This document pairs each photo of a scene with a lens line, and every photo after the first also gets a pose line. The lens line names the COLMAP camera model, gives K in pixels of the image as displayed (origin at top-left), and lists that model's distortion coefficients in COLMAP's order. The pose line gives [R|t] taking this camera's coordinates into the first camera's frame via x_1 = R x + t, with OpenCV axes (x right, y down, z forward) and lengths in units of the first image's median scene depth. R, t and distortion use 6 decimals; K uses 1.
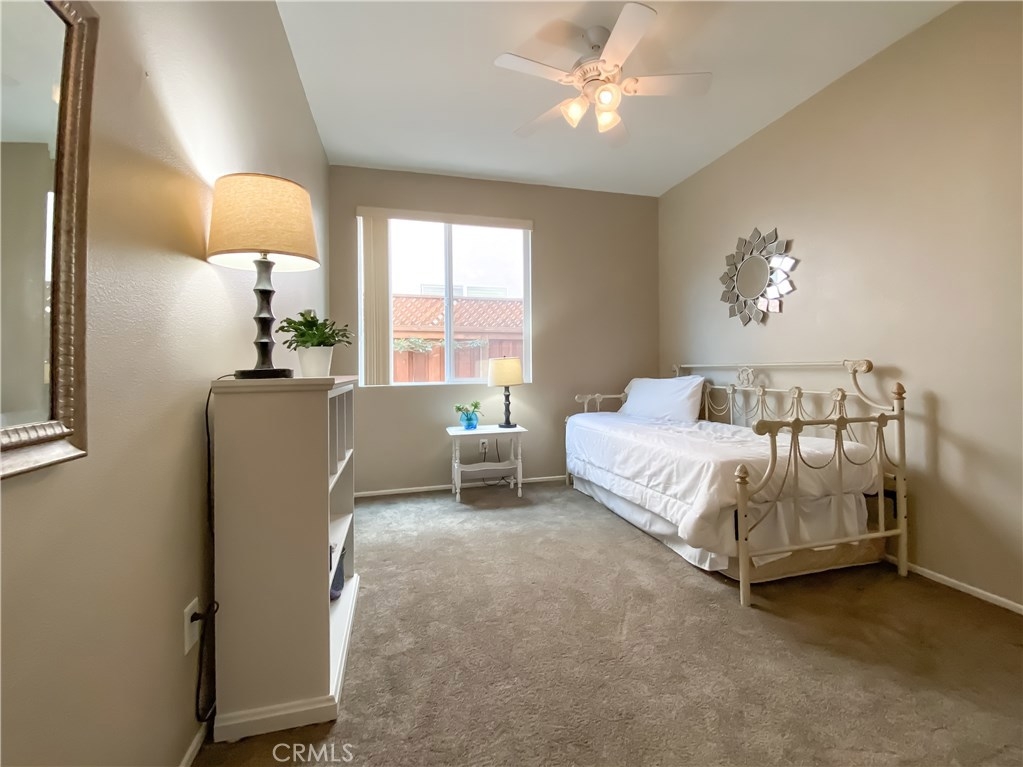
lens RADIAL K [[417.8, 0, 508.6], [0, 417.8, 378.0], [0, 0, 1]] dist [0.002145, -0.012056]
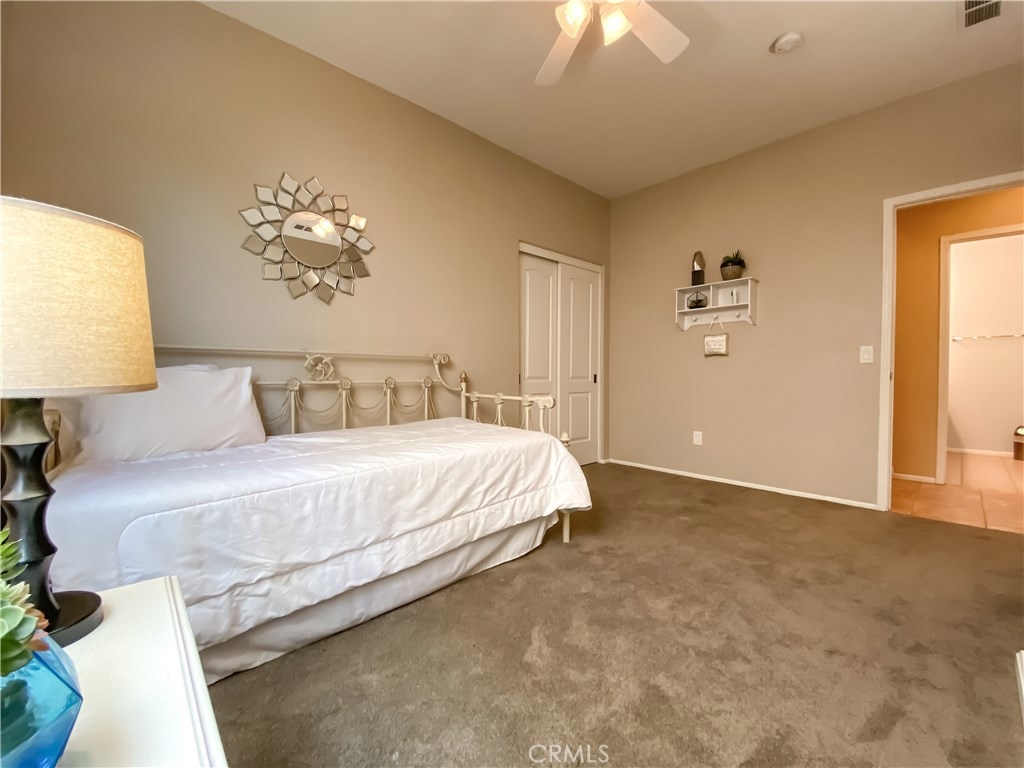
lens RADIAL K [[418.2, 0, 509.1], [0, 418.2, 378.5], [0, 0, 1]] dist [0.002145, -0.012056]
pose [[-0.474151, 0.001719, 0.880442, -0.356797], [0.025287, 0.999612, 0.011666, 0.021874], [-0.880081, 0.027796, -0.474010, 1.322122]]
